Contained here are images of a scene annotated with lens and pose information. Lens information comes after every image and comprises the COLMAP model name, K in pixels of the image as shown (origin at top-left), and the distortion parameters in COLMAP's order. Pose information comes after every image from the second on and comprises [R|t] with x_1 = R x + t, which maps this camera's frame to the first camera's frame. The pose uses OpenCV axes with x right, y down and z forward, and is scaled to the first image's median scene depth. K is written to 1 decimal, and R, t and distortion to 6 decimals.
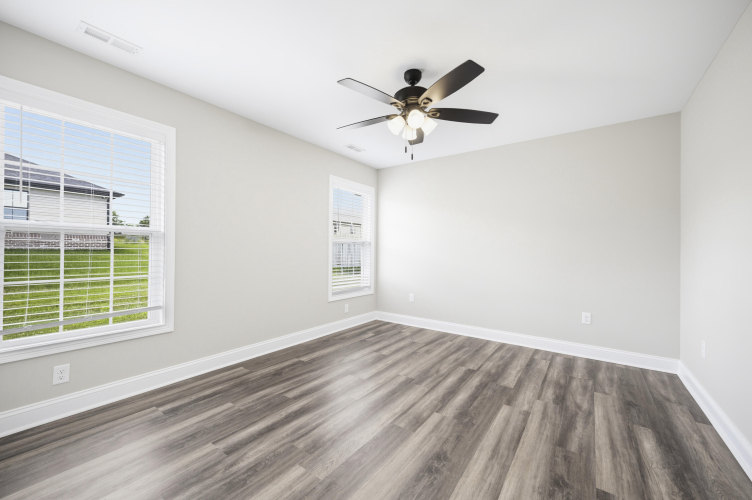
lens RADIAL K [[300.2, 0, 376.0], [0, 300.2, 250.0], [0, 0, 1]] dist [0.001917, 0.000101]
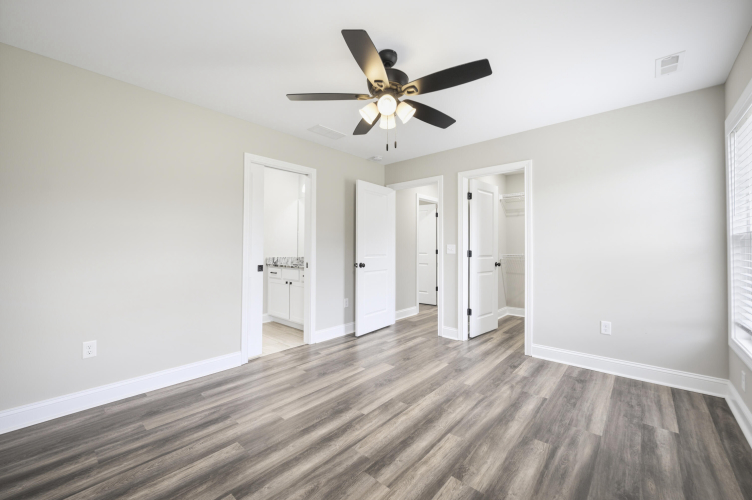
lens RADIAL K [[300.2, 0, 376.0], [0, 300.2, 250.0], [0, 0, 1]] dist [0.001917, 0.000101]
pose [[-0.994476, -0.012040, 0.104271, 0.064761], [-0.011746, 0.999925, 0.003427, -0.009341], [-0.104305, 0.002183, -0.994543, 2.028064]]
